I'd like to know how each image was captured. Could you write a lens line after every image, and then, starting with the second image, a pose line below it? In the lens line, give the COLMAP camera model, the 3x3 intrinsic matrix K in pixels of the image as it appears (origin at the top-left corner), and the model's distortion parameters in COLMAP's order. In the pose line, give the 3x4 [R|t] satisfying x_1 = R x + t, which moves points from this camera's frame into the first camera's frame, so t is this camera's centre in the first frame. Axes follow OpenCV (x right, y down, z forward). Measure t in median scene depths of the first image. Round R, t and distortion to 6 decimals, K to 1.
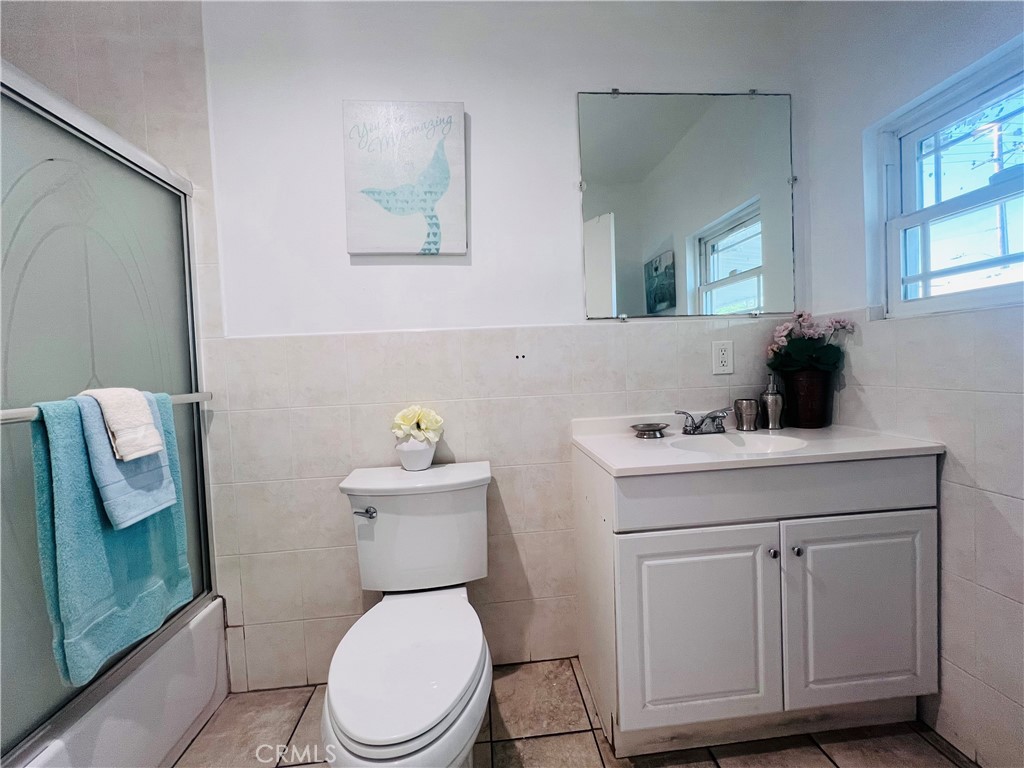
lens RADIAL K [[414.0, 0, 510.9], [0, 414.0, 382.4], [0, 0, 1]] dist [0.003359, 0.000143]
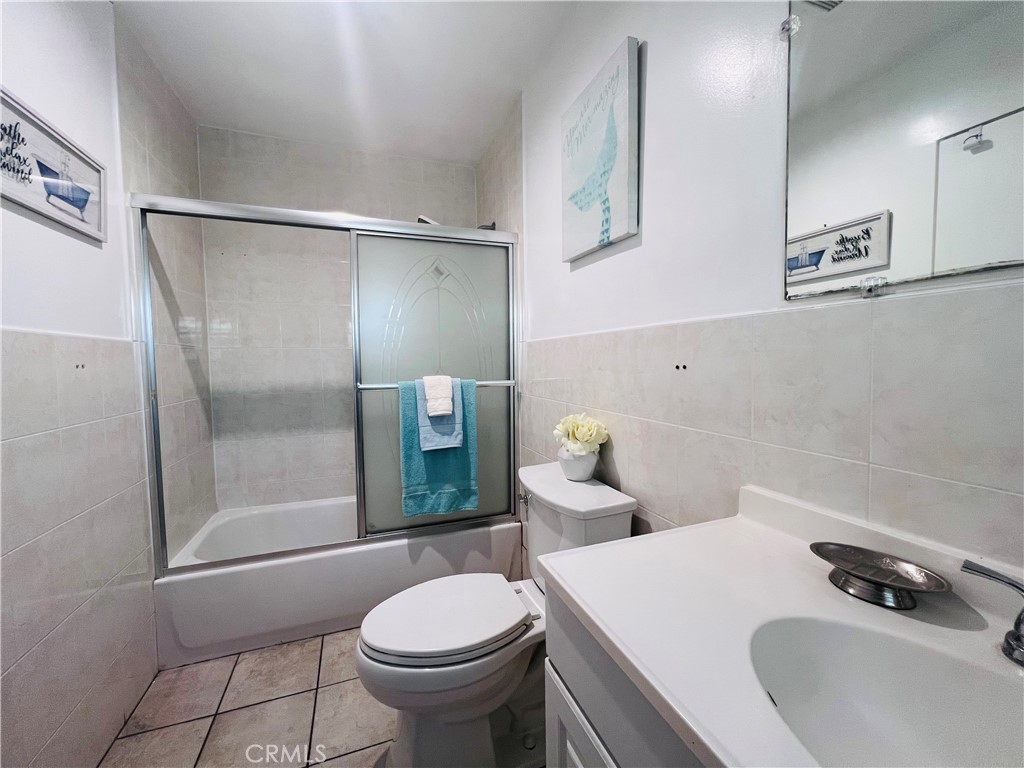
lens RADIAL K [[414.0, 0, 508.9], [0, 414.0, 380.2], [0, 0, 1]] dist [0.003359, 0.000143]
pose [[0.261985, 0.089814, -0.960883, 0.625252], [-0.030676, 0.995932, 0.084726, -0.093529], [0.964584, 0.007279, 0.263675, 0.580467]]
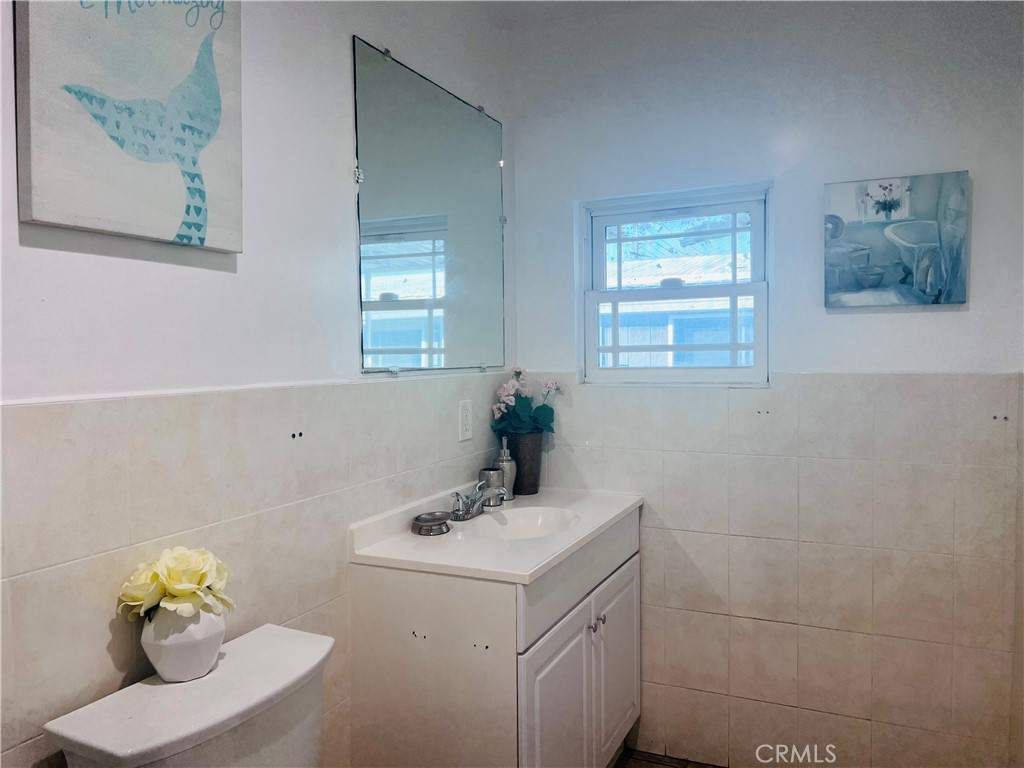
lens RADIAL K [[781.4, 0, 517.3], [0, 781.4, 379.0], [0, 0, 1]] dist [0.053608, -0.042088]
pose [[0.481836, 0.005509, 0.876244, -0.857922], [0.024079, 0.999519, -0.019525, -0.118283], [-0.875931, 0.030507, 0.481471, 0.181027]]
